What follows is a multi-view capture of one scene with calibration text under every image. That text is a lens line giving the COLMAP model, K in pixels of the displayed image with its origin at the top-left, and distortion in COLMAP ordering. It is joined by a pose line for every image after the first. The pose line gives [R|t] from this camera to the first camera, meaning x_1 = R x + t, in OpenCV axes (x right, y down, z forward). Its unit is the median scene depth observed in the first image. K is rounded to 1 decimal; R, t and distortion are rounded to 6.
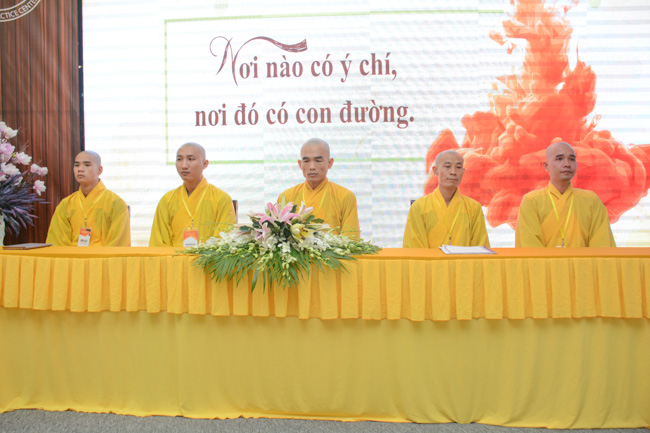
lens RADIAL K [[501.4, 0, 325.0], [0, 501.4, 216.5], [0, 0, 1]] dist [-0.147868, 0.092963]
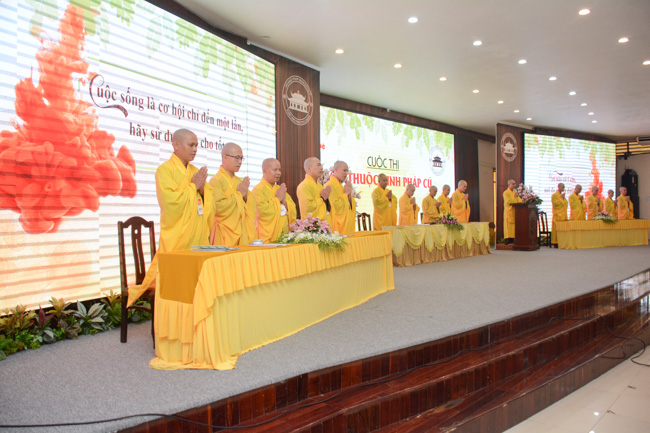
lens RADIAL K [[501.4, 0, 325.0], [0, 501.4, 216.5], [0, 0, 1]] dist [-0.147868, 0.092963]
pose [[0.865538, 0.001125, 0.500841, -3.812705], [0.015225, 0.999476, -0.028556, 0.095286], [-0.500611, 0.032341, 0.865068, -1.519646]]
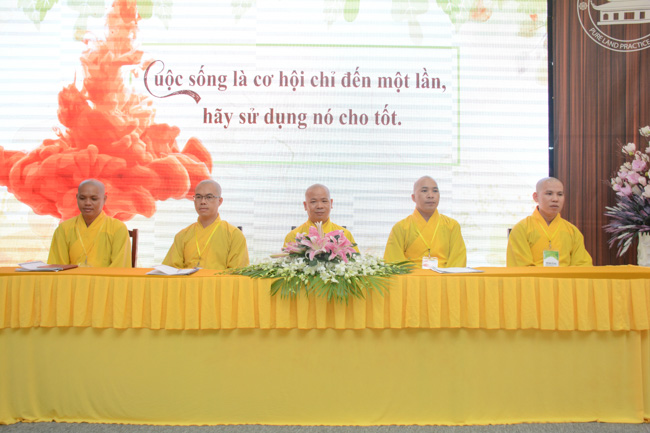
lens RADIAL K [[601.6, 0, 311.7], [0, 601.6, 216.2], [0, 0, 1]] dist [-0.148038, 0.221688]
pose [[0.825854, 0.013952, -0.563711, -2.661332], [-0.035588, 0.998991, -0.027412, 0.061076], [0.562760, 0.042700, 0.825517, -1.060775]]
